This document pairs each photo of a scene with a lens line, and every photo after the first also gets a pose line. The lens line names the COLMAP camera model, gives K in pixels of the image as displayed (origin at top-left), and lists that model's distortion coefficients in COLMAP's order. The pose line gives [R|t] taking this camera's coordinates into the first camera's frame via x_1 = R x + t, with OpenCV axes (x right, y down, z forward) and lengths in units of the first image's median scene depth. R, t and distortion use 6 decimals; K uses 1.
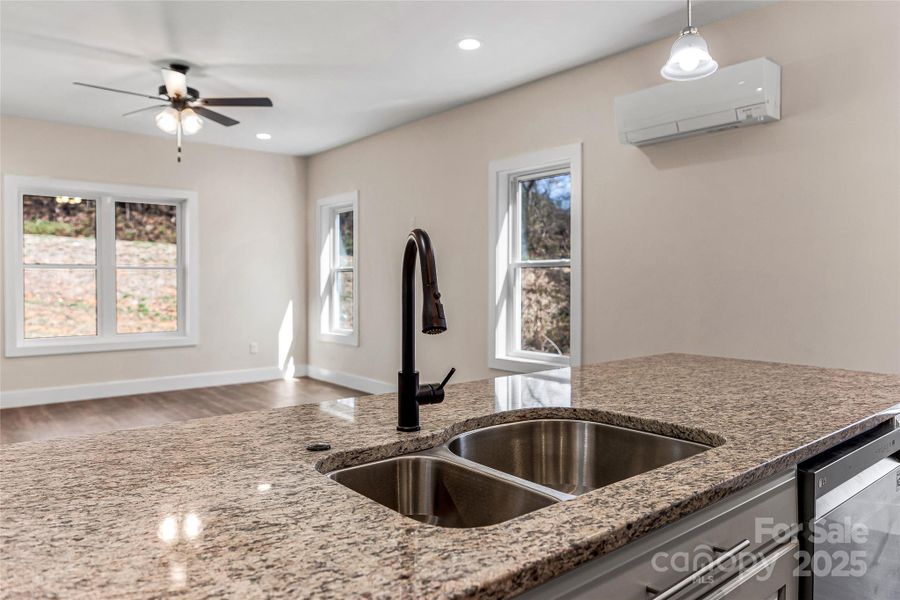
lens RADIAL K [[612.1, 0, 450.0], [0, 612.1, 295.7], [0, 0, 1]] dist [-0.007411, 0.001958]
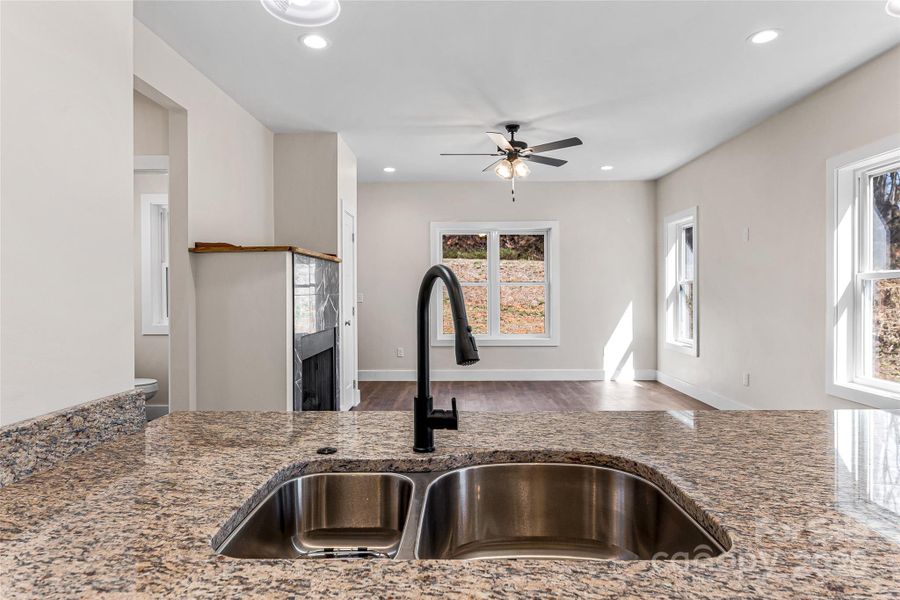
lens RADIAL K [[521.6, 0, 452.0], [0, 521.6, 299.9], [0, 0, 1]] dist [0.004002, -0.004884]
pose [[0.758221, 0.006112, -0.651969, 0.489820], [-0.008982, 0.999959, -0.001072, -0.038079], [0.651936, 0.006669, 0.758245, 0.290985]]
